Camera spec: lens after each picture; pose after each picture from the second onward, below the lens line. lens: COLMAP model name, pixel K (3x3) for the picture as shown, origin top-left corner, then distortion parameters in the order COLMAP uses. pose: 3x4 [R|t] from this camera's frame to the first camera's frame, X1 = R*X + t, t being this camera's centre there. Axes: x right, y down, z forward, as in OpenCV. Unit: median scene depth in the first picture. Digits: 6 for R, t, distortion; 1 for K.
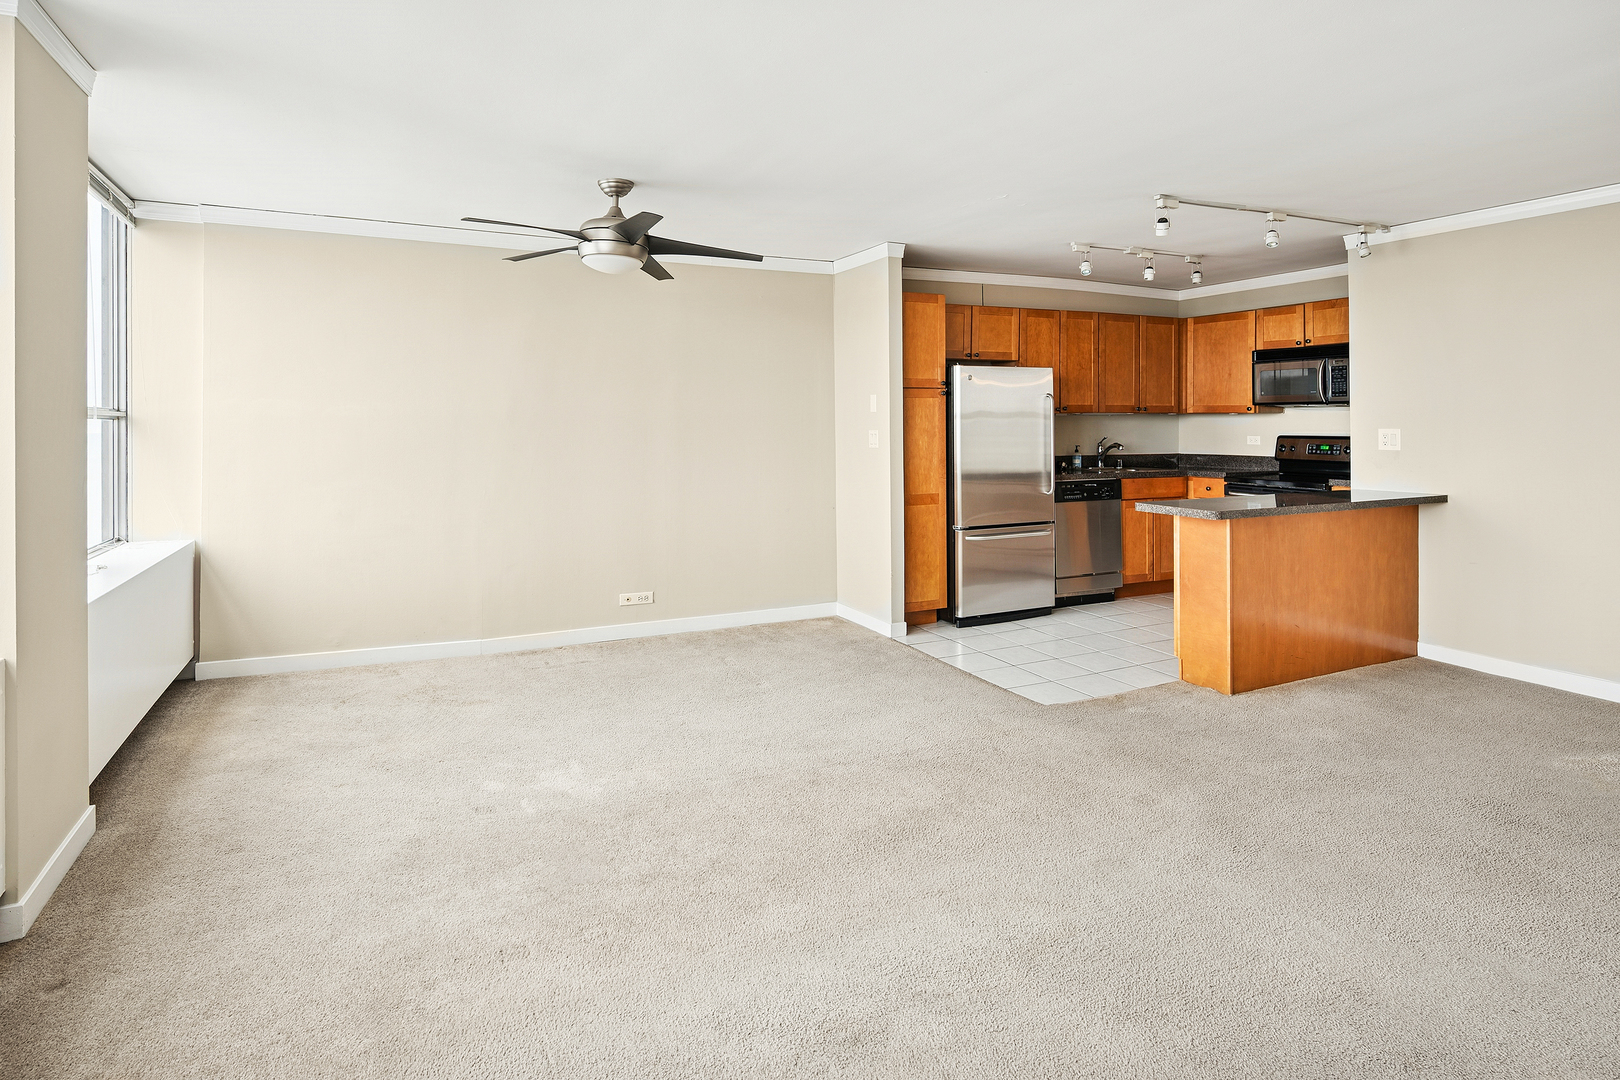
lens RADIAL K [[864.5, 0, 812.0], [0, 864.5, 414.2], [0, 0, 1]] dist [-0.029482, -0.000966]
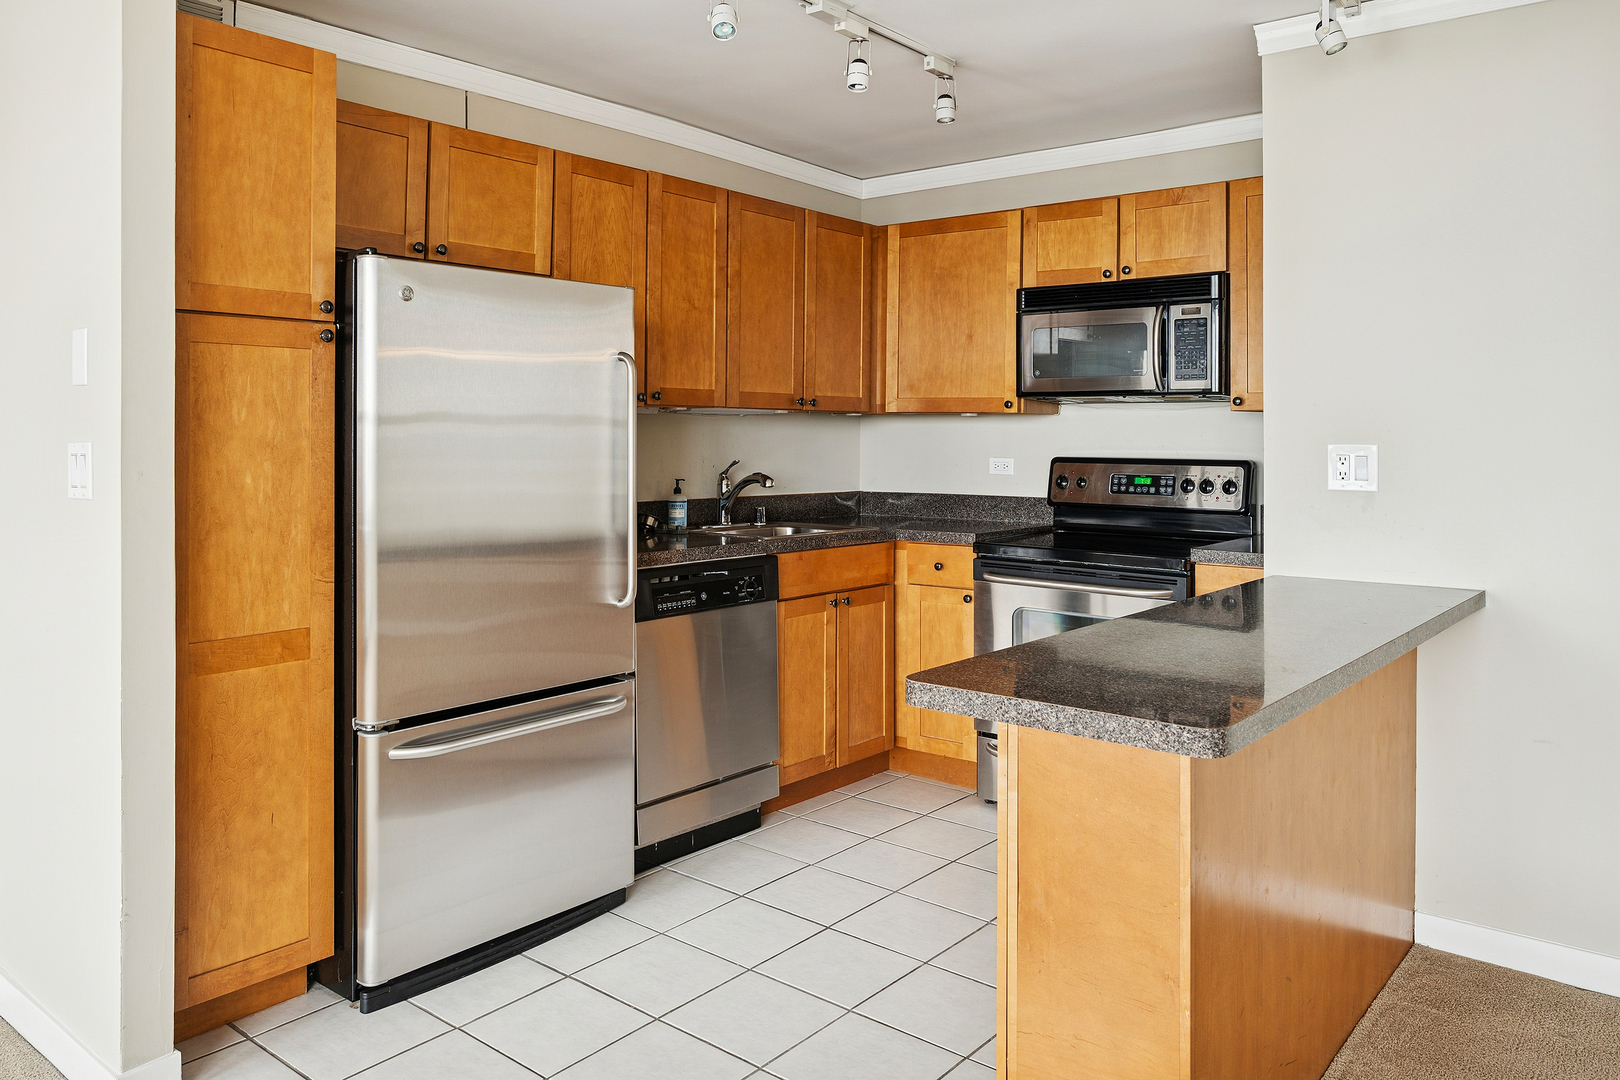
lens RADIAL K [[1168.0, 0, 790.5], [0, 1168.0, 436.2], [0, 0, 1]] dist [-0.001012, 0.002730]
pose [[0.912892, 0.006439, 0.408151, 0.120361], [-0.010227, 0.999923, 0.007099, 0.009599], [-0.408073, -0.010655, 0.912887, 0.457205]]
